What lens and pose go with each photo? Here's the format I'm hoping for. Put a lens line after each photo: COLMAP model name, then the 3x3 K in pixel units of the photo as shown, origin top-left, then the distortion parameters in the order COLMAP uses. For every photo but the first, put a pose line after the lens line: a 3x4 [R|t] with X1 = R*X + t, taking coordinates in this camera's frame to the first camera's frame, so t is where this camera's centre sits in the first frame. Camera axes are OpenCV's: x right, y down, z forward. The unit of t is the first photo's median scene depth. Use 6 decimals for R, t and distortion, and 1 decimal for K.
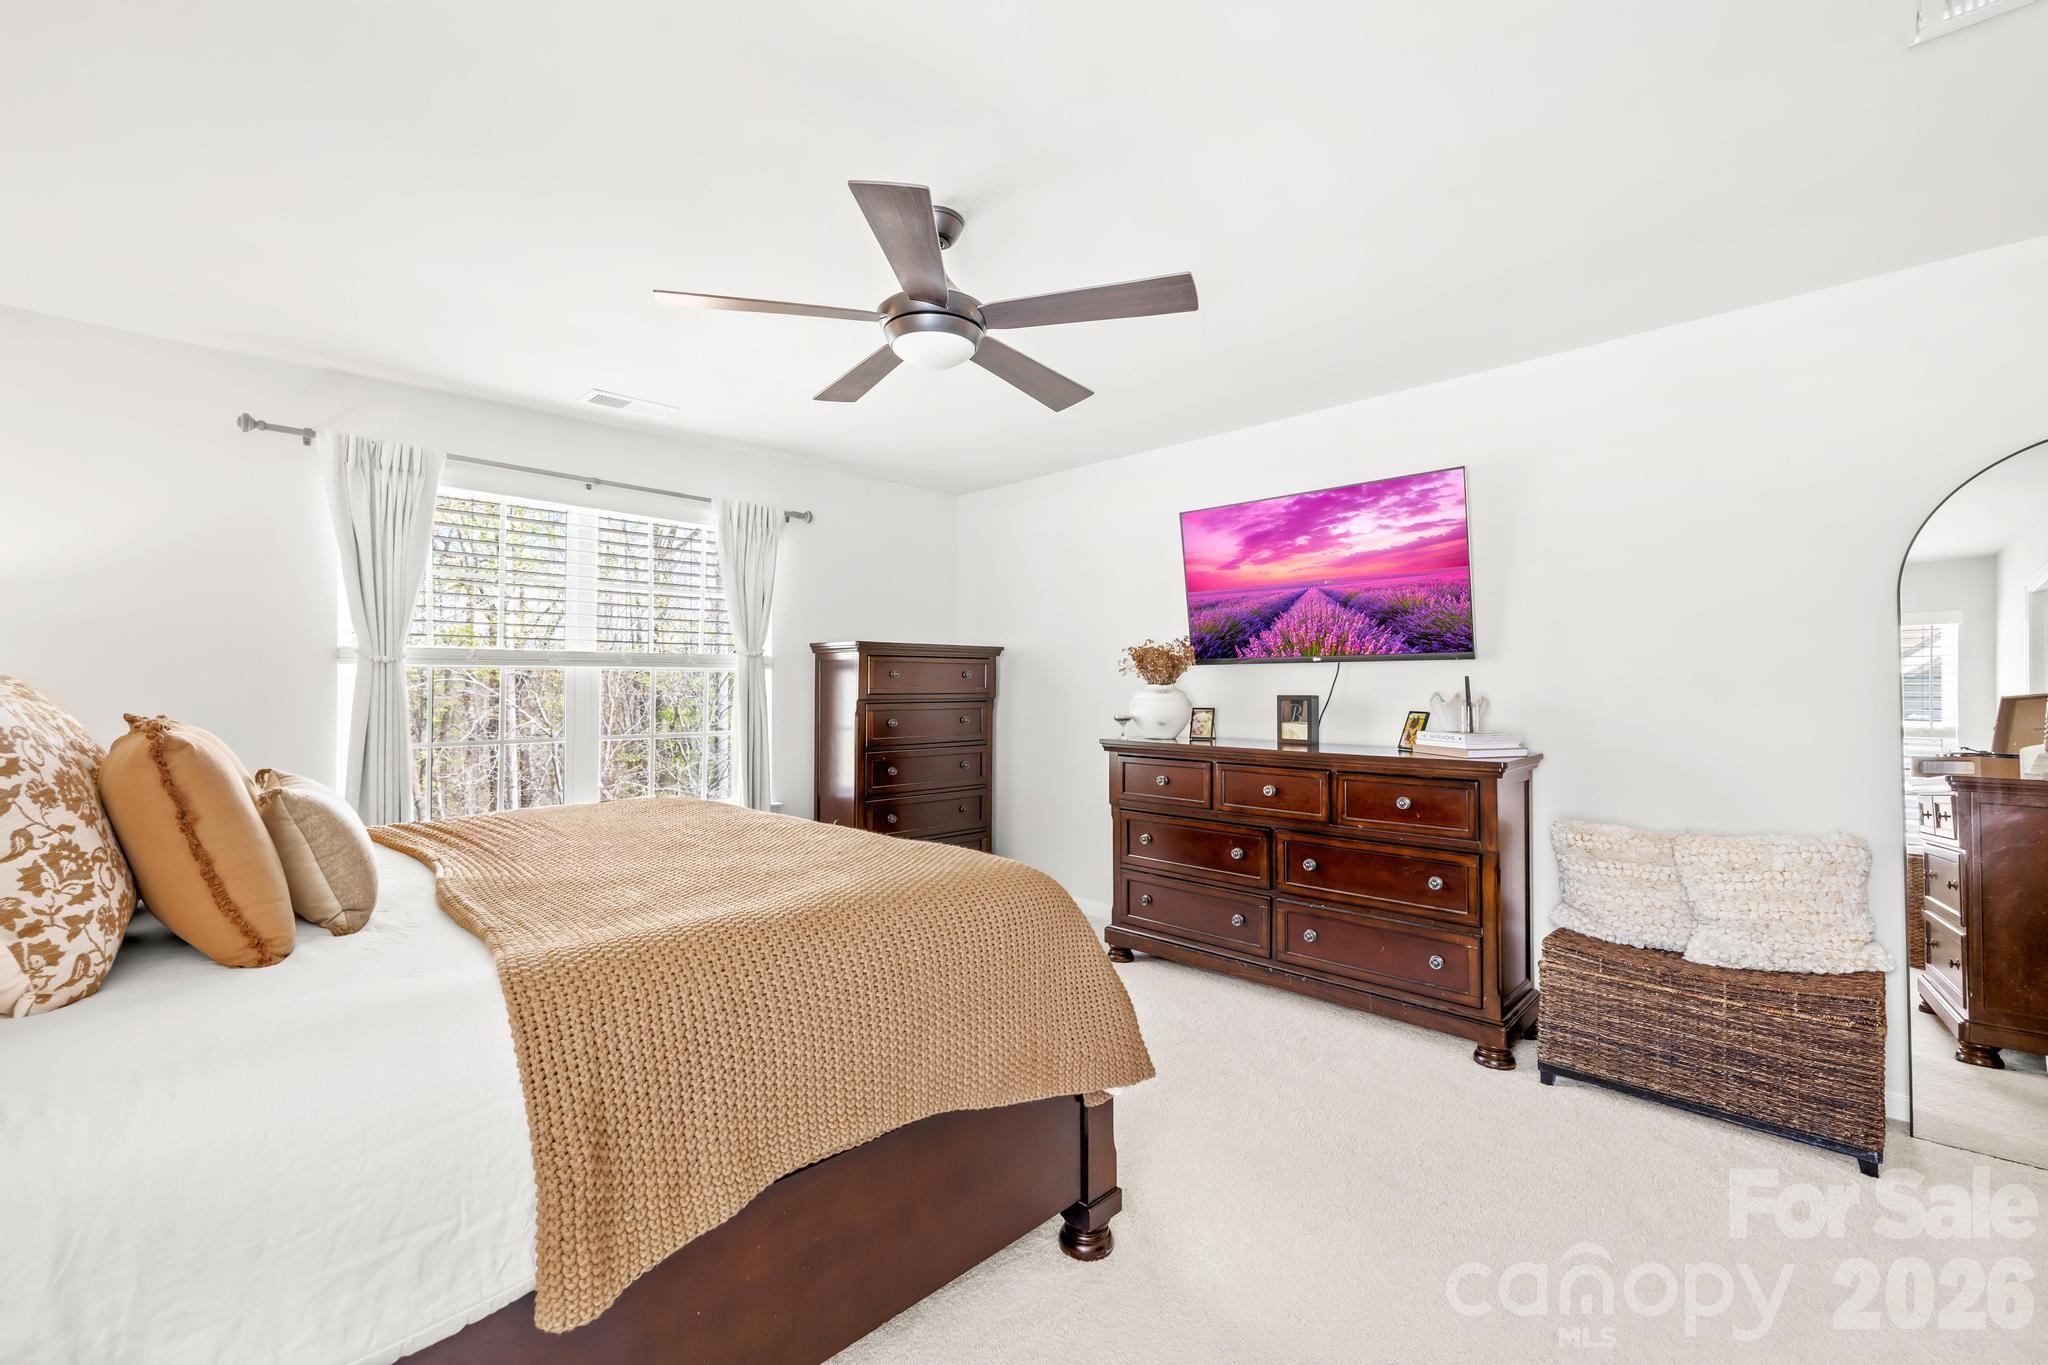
lens RADIAL K [[824.1, 0, 1024.0], [0, 824.1, 682.5], [0, 0, 1]] dist [0.000445, 0.000089]
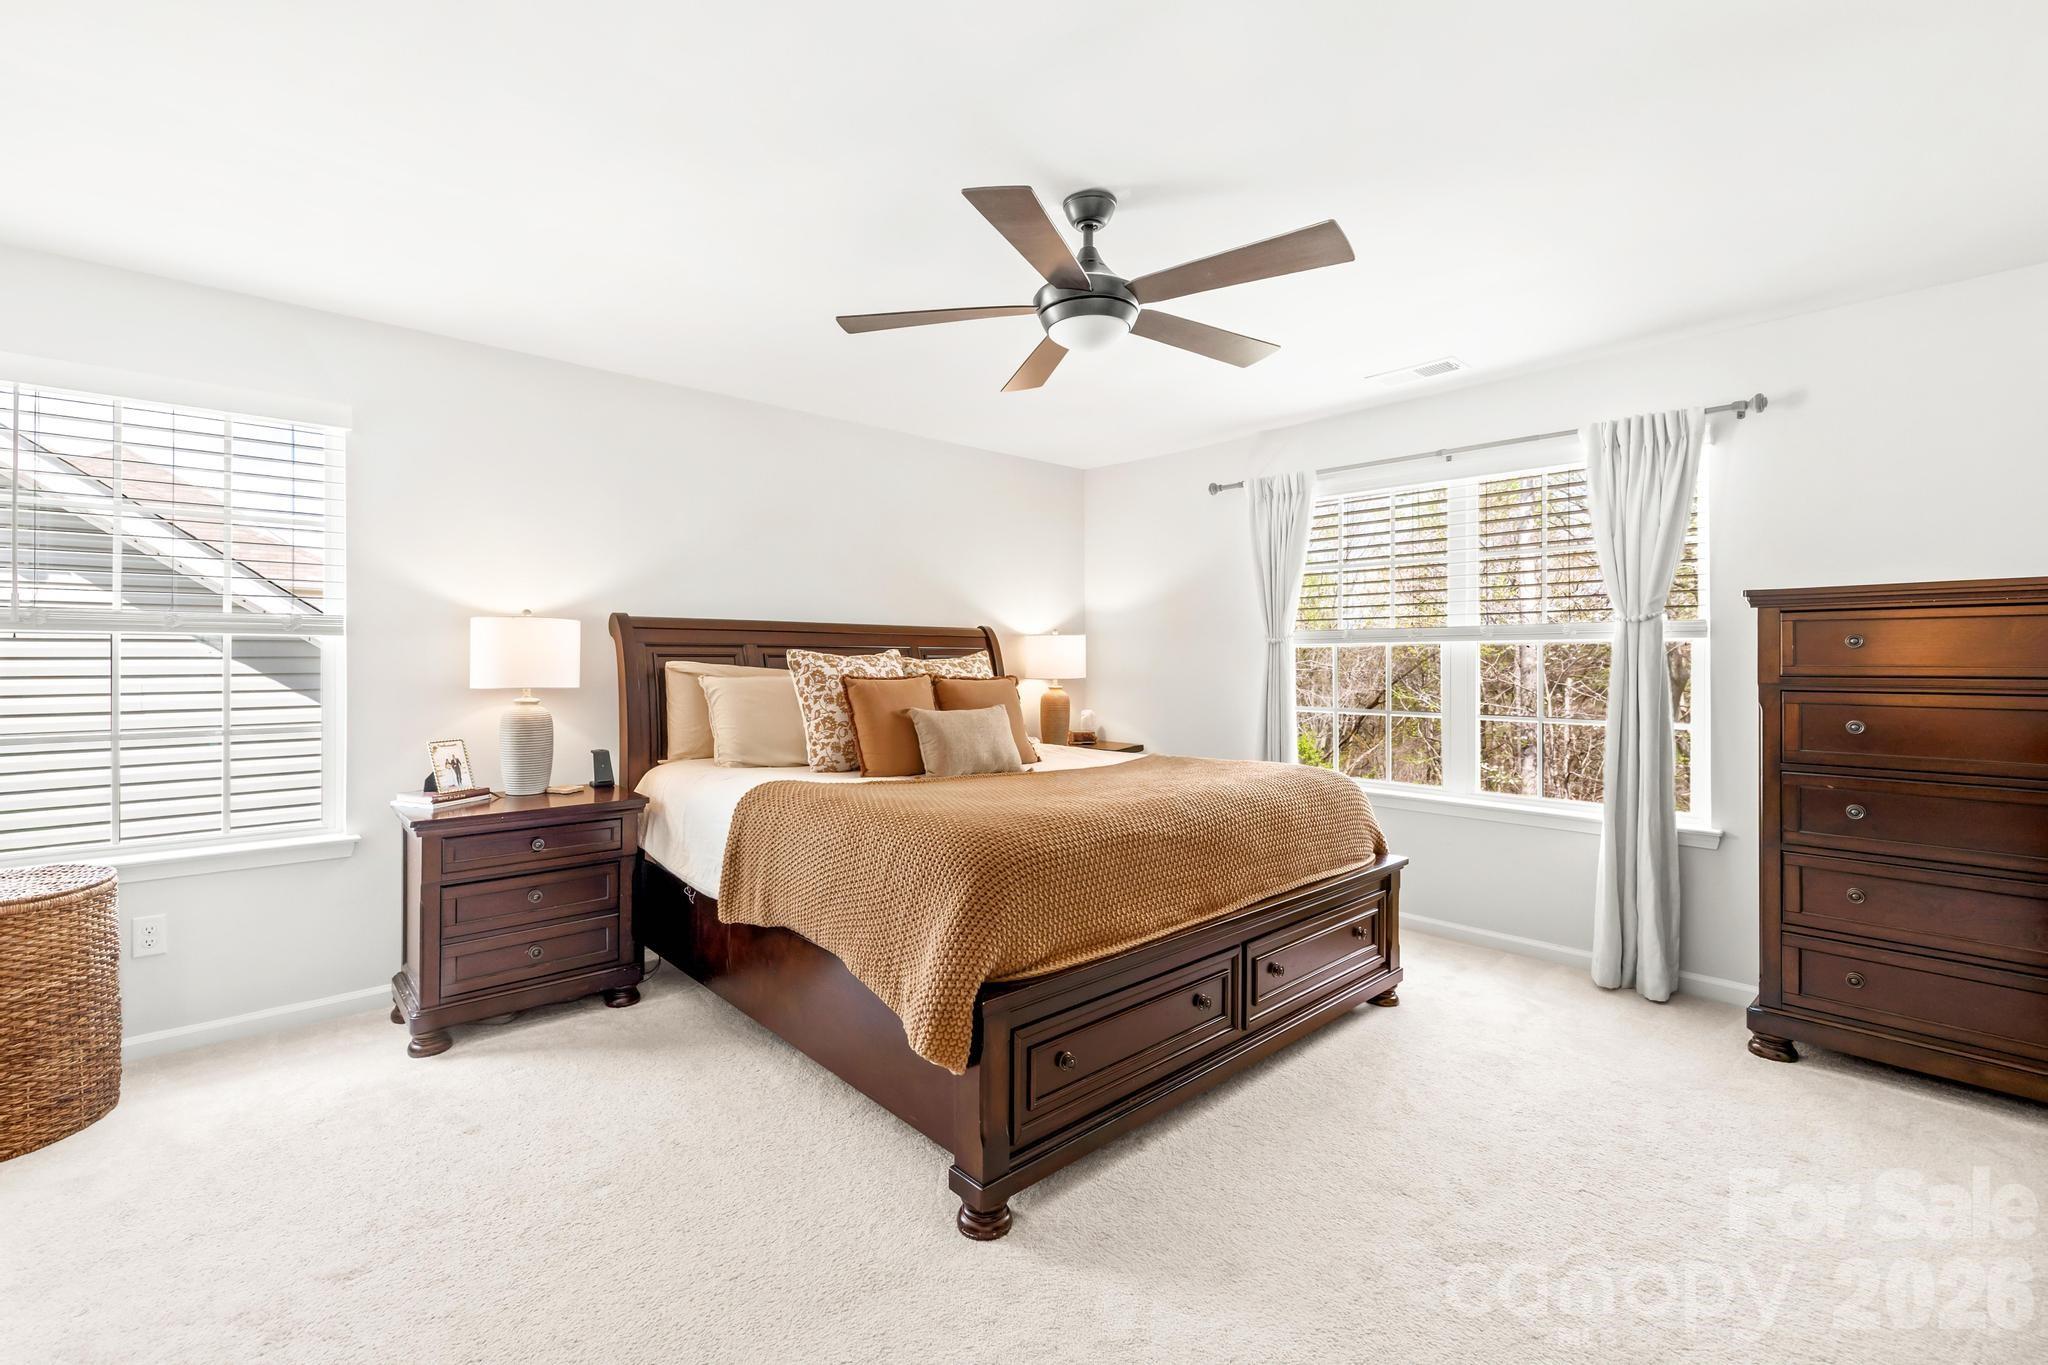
lens RADIAL K [[890.6, 0, 1016.0], [0, 890.6, 662.2], [0, 0, 1]] dist [-0.000010, 0.000008]
pose [[-0.026770, 0.003150, -0.999637, 0.697647], [0.002279, 0.999993, 0.003090, 0.000794], [0.999639, -0.002195, -0.026777, 0.654822]]
